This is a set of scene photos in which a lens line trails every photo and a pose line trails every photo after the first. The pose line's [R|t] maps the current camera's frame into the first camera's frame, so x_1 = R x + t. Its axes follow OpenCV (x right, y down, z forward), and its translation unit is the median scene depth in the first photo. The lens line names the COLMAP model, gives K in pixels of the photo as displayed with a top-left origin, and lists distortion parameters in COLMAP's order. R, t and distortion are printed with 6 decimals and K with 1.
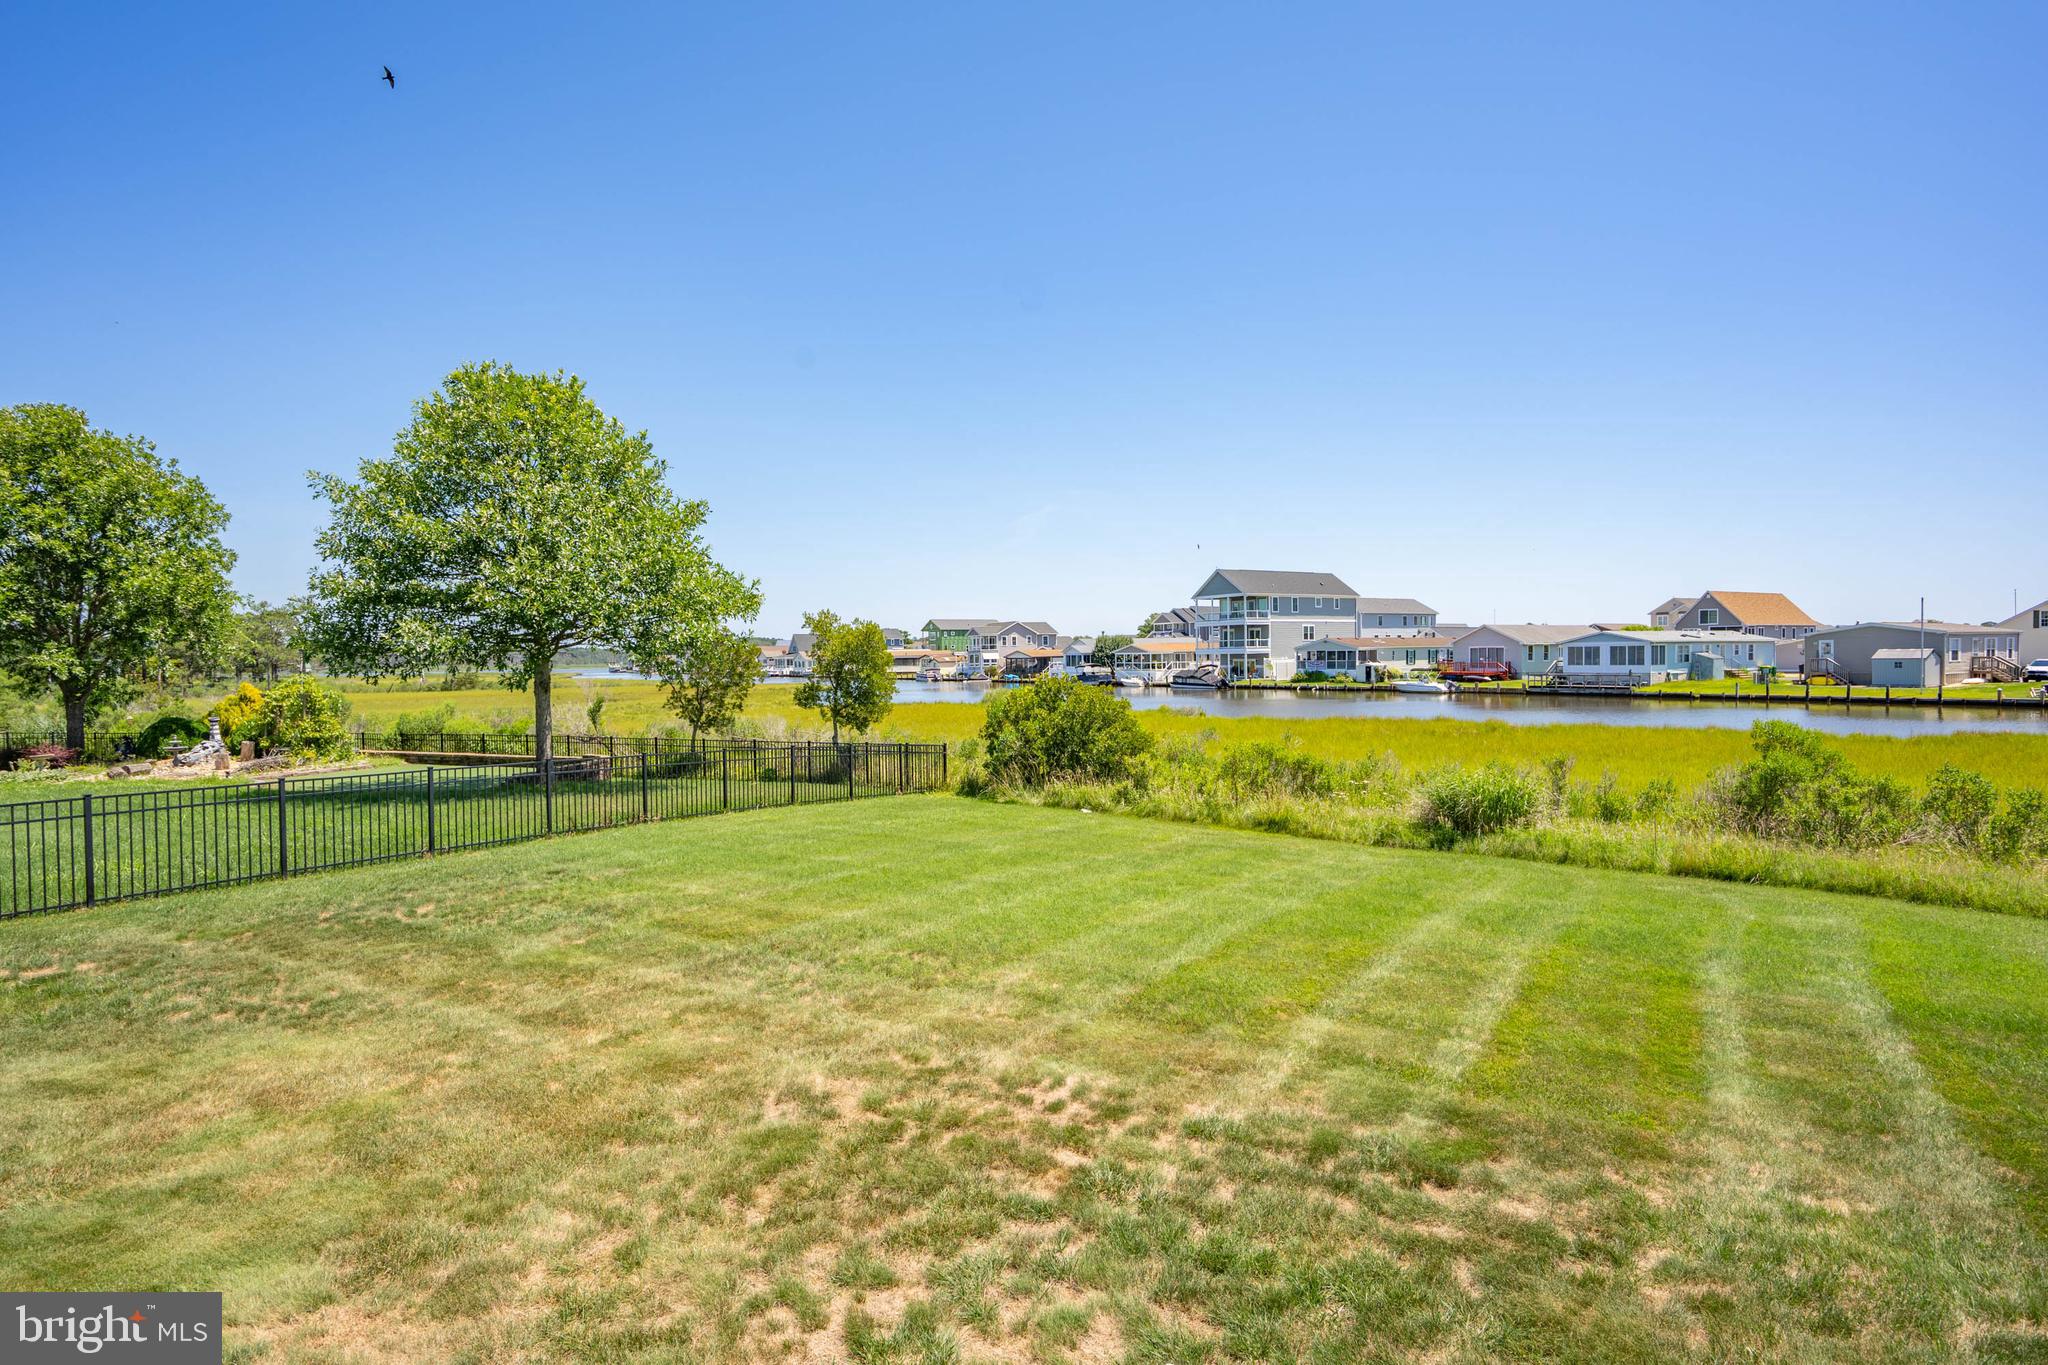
lens RADIAL K [[1078.7, 0, 1034.1], [0, 1078.7, 679.6], [0, 0, 1]] dist [-0.025367, 0.016575]
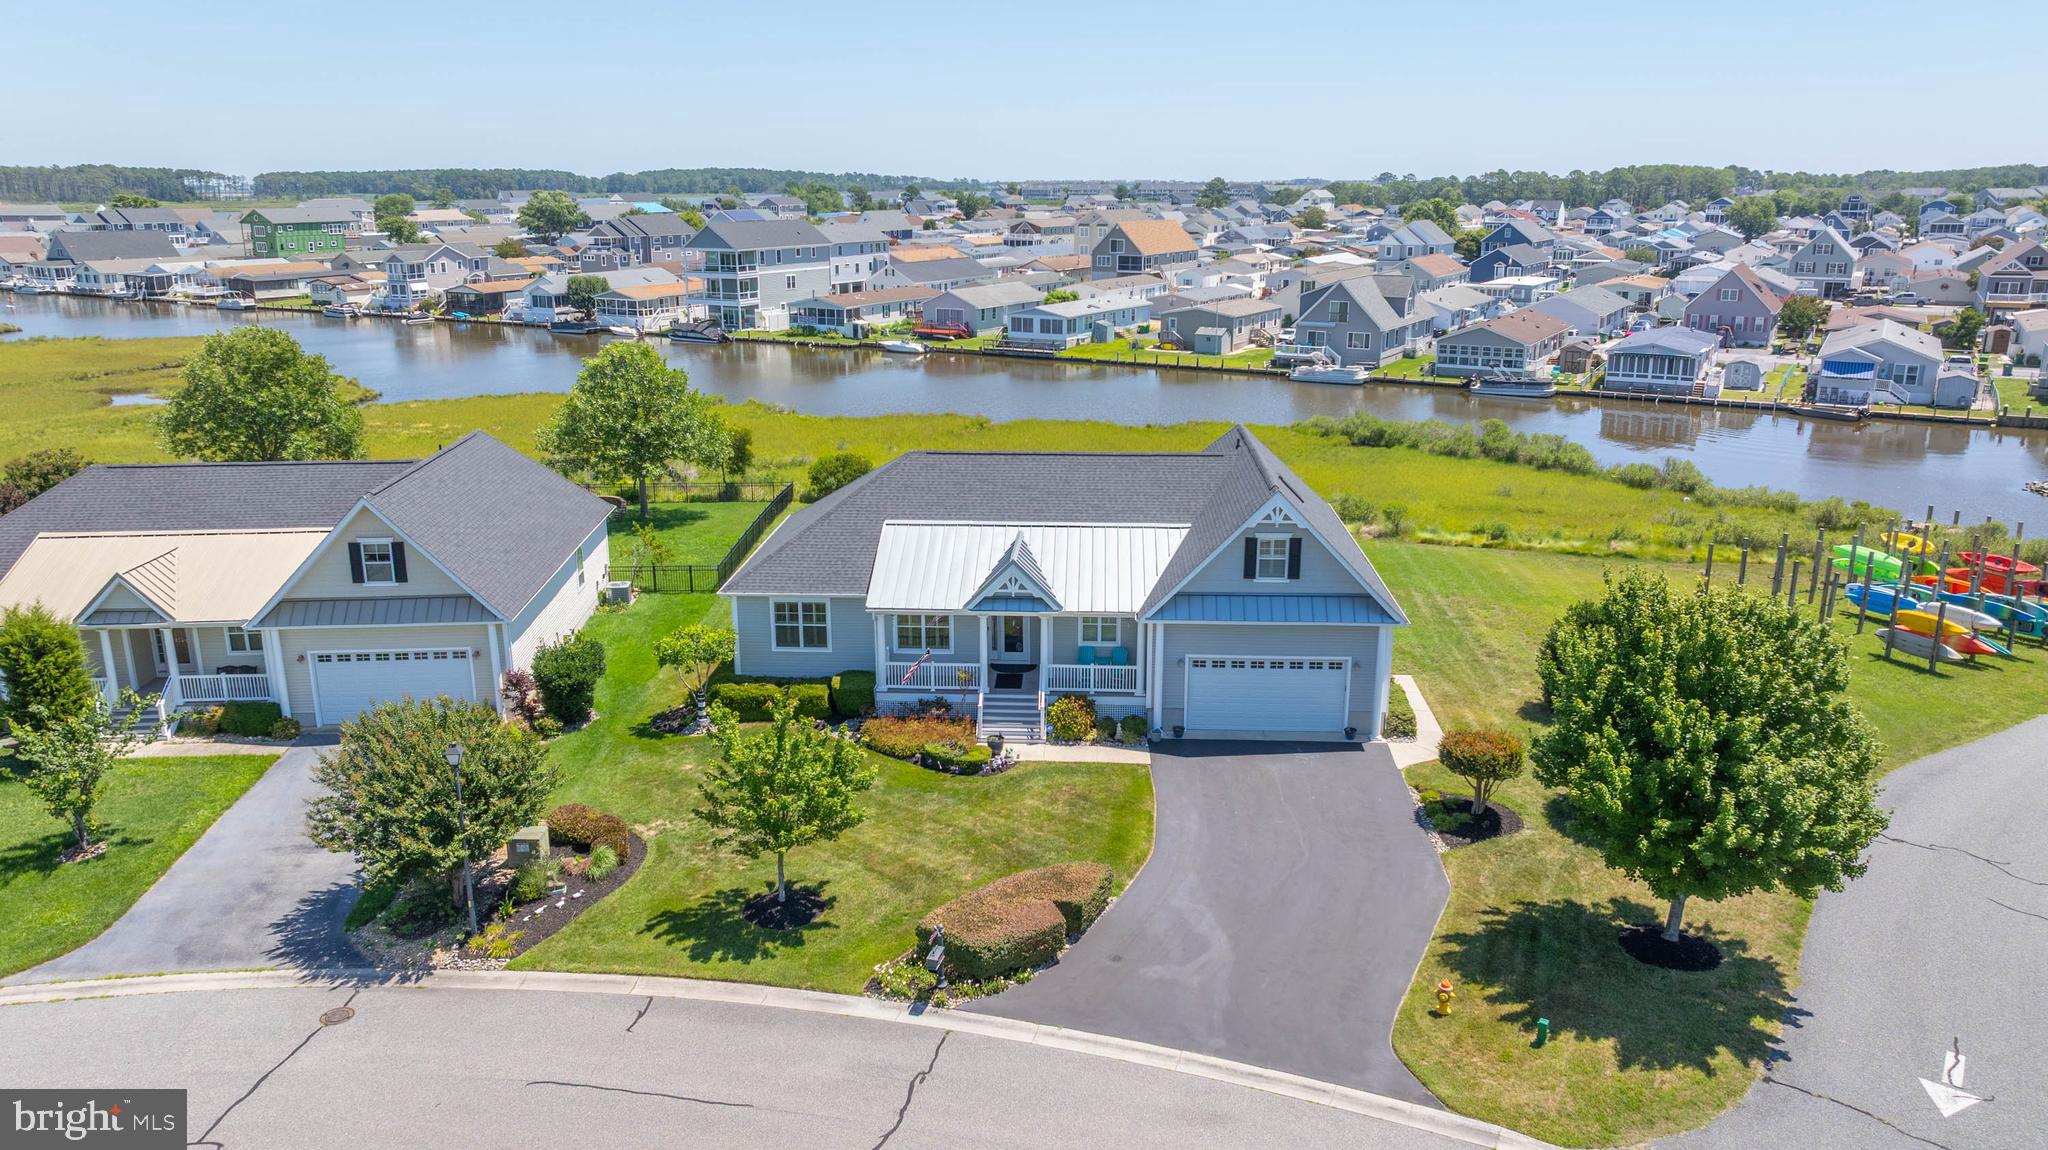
lens RADIAL K [[1493.7, 0, 1020.4], [0, 1493.7, 588.1], [0, 0, 1]] dist [0.041175, 0.000806]
pose [[0.886039, -0.114608, 0.449221, -0.438506], [0.001298, 0.969572, 0.244801, -0.198152], [-0.463609, -0.216320, 0.859228, -0.806861]]
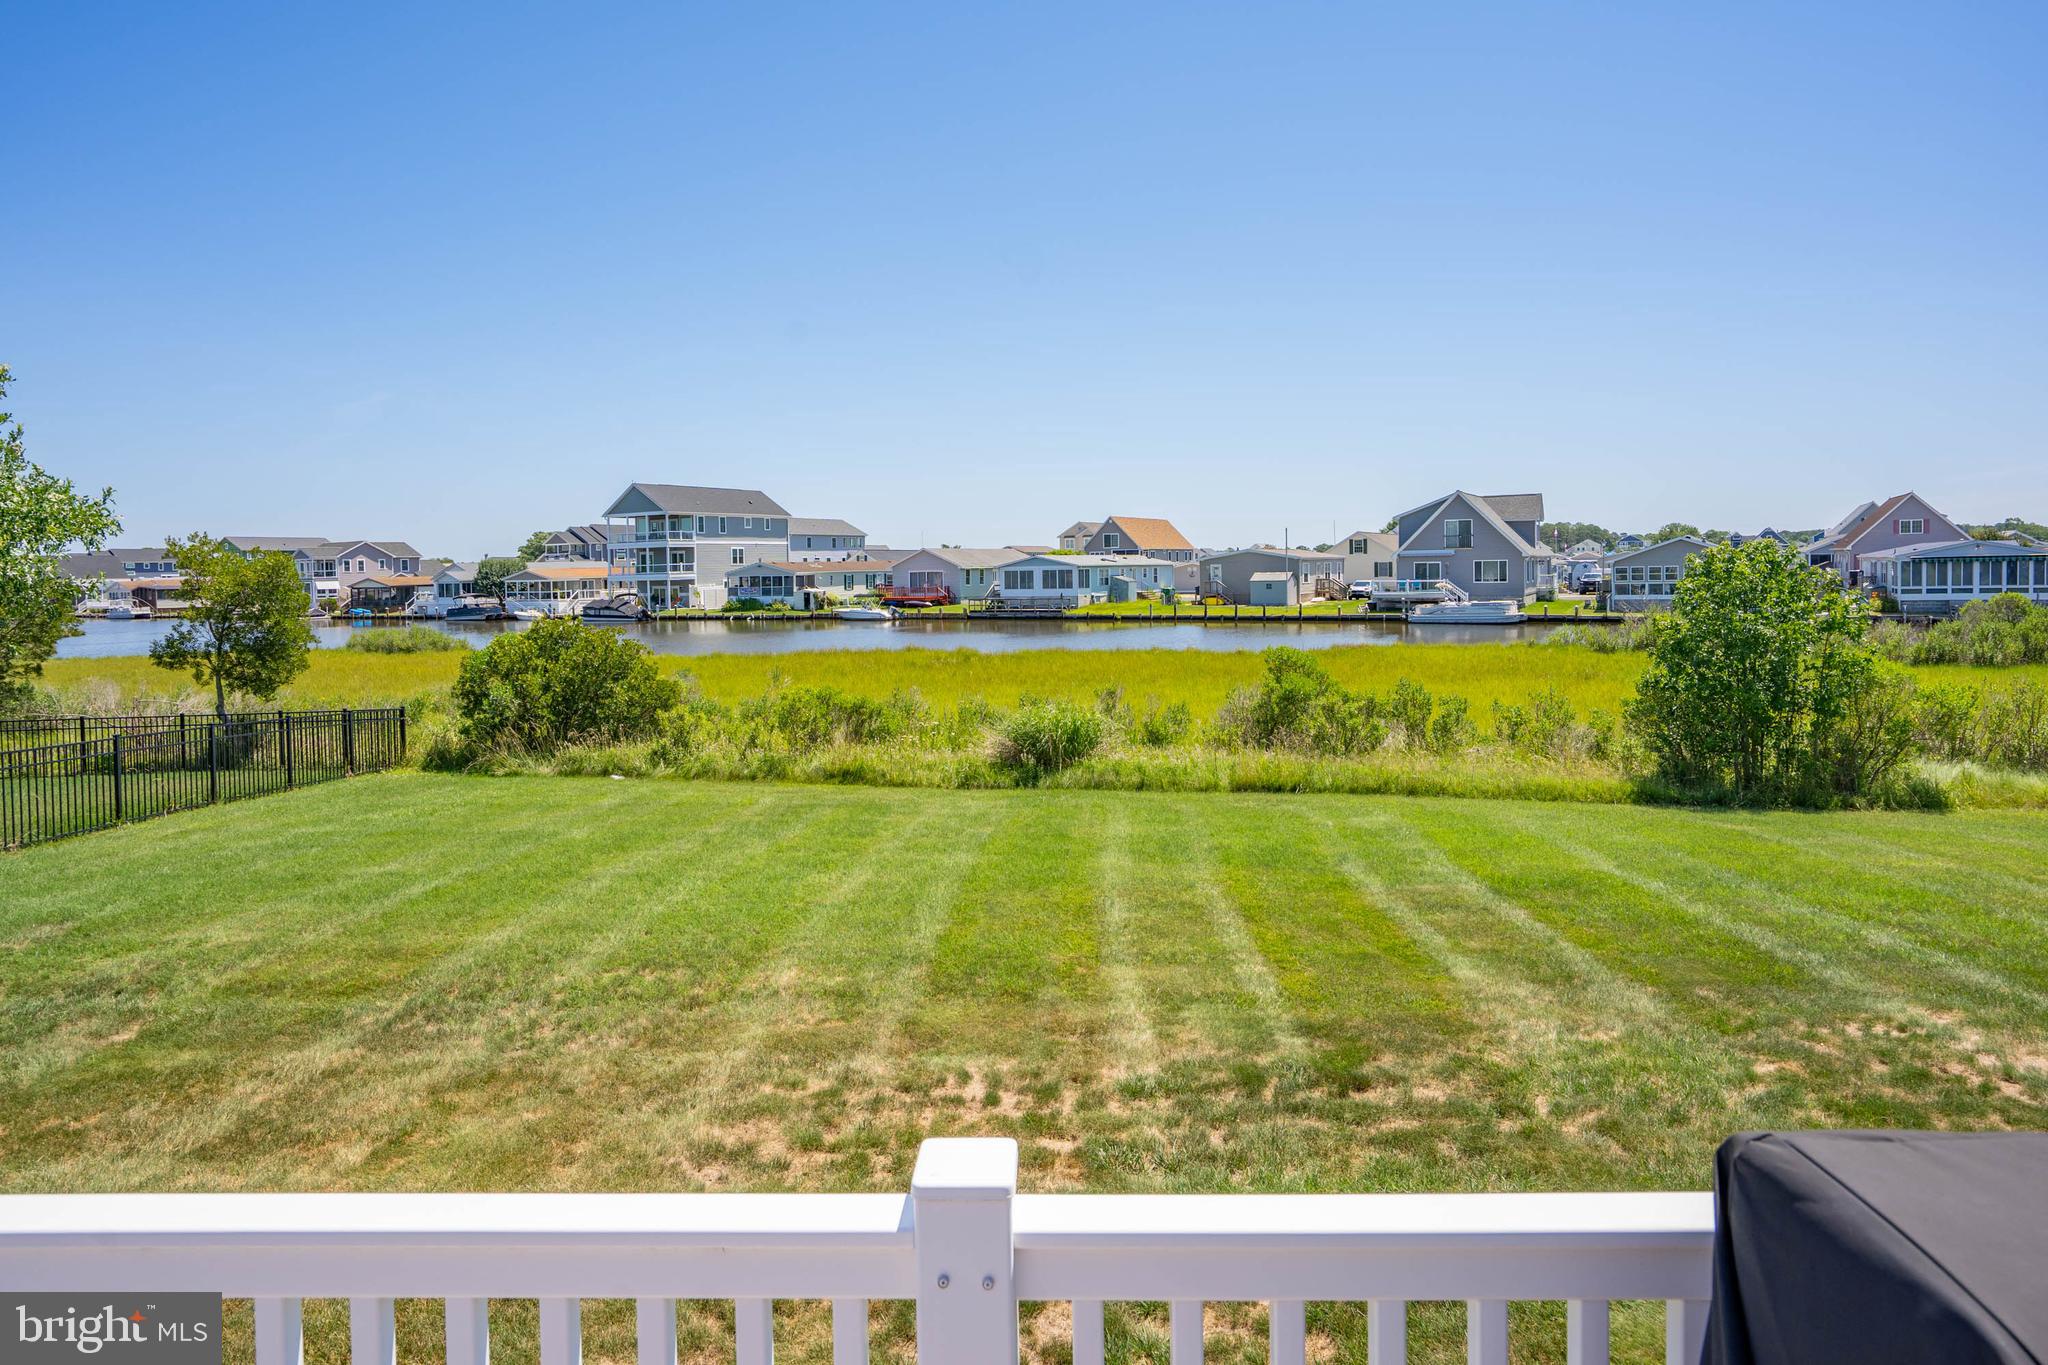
lens RADIAL K [[1203.8, 0, 1031.9], [0, 1203.8, 620.2], [0, 0, 1]] dist [-0.029036, 0.011178]
pose [[0.872121, -0.024128, 0.488696, -0.040408], [0.018255, 0.999693, 0.016779, -0.003921], [-0.488950, -0.005712, 0.872293, 0.005194]]
